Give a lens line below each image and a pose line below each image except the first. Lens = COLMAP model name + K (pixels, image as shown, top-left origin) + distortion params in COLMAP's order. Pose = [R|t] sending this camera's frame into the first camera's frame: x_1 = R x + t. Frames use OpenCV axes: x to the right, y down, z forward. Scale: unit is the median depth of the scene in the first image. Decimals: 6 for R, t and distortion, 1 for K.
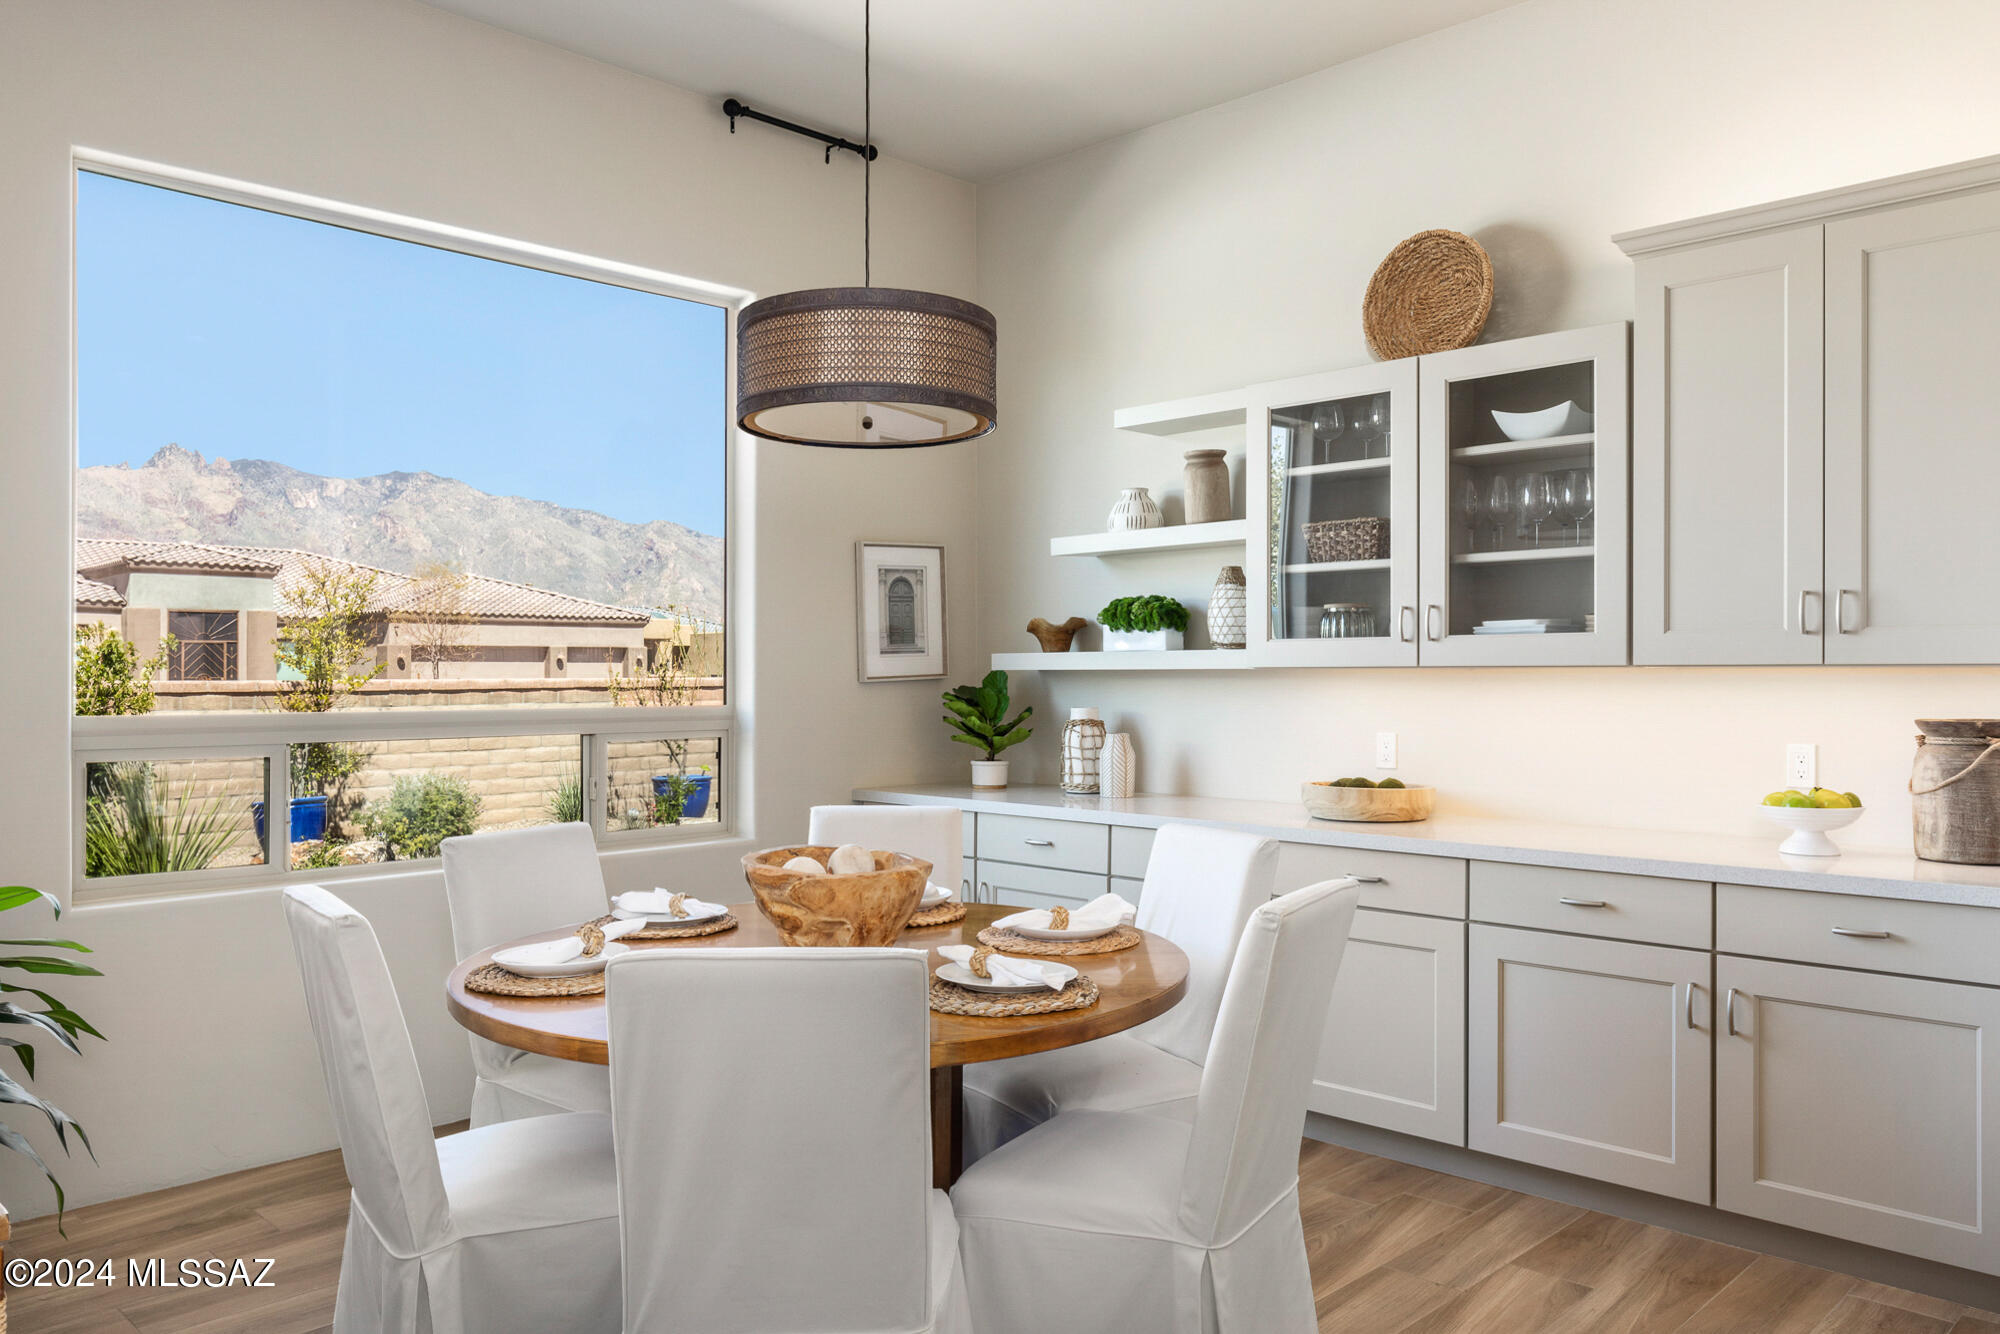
lens RADIAL K [[1460.6, 0, 1000.2], [0, 1460.6, 661.6], [0, 0, 1]] dist [-0.009023, -0.001450]
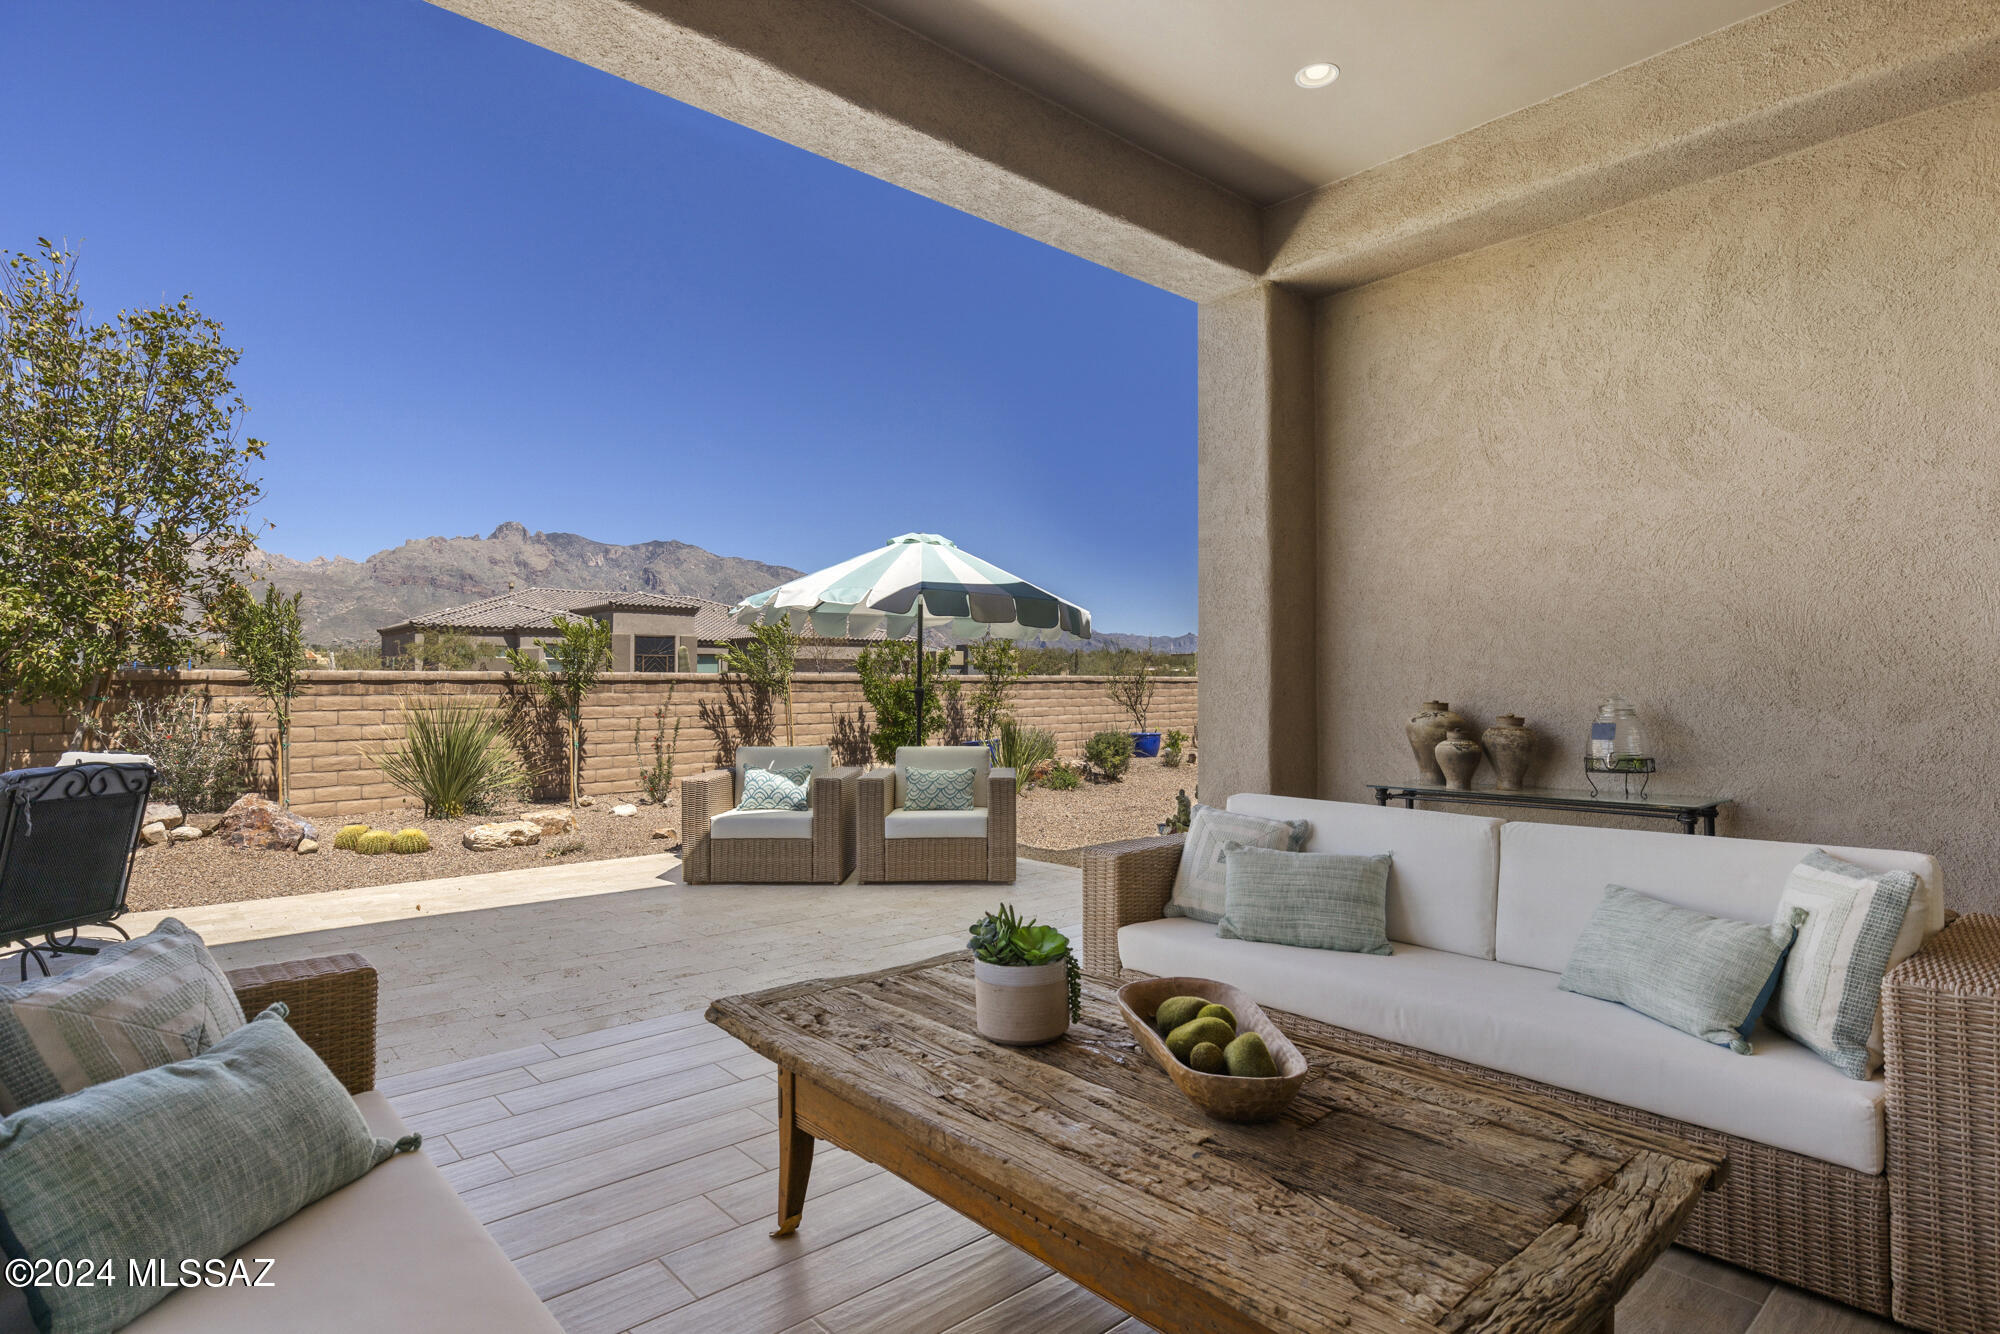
lens RADIAL K [[1033.2, 0, 991.6], [0, 1033.2, 659.5], [0, 0, 1]] dist [0.003440, -0.000536]
pose [[0.997045, 0.001240, -0.076810, -0.821670], [-0.002178, 0.999924, -0.012130, 0.017496], [0.076789, 0.012262, 0.996972, -0.646633]]
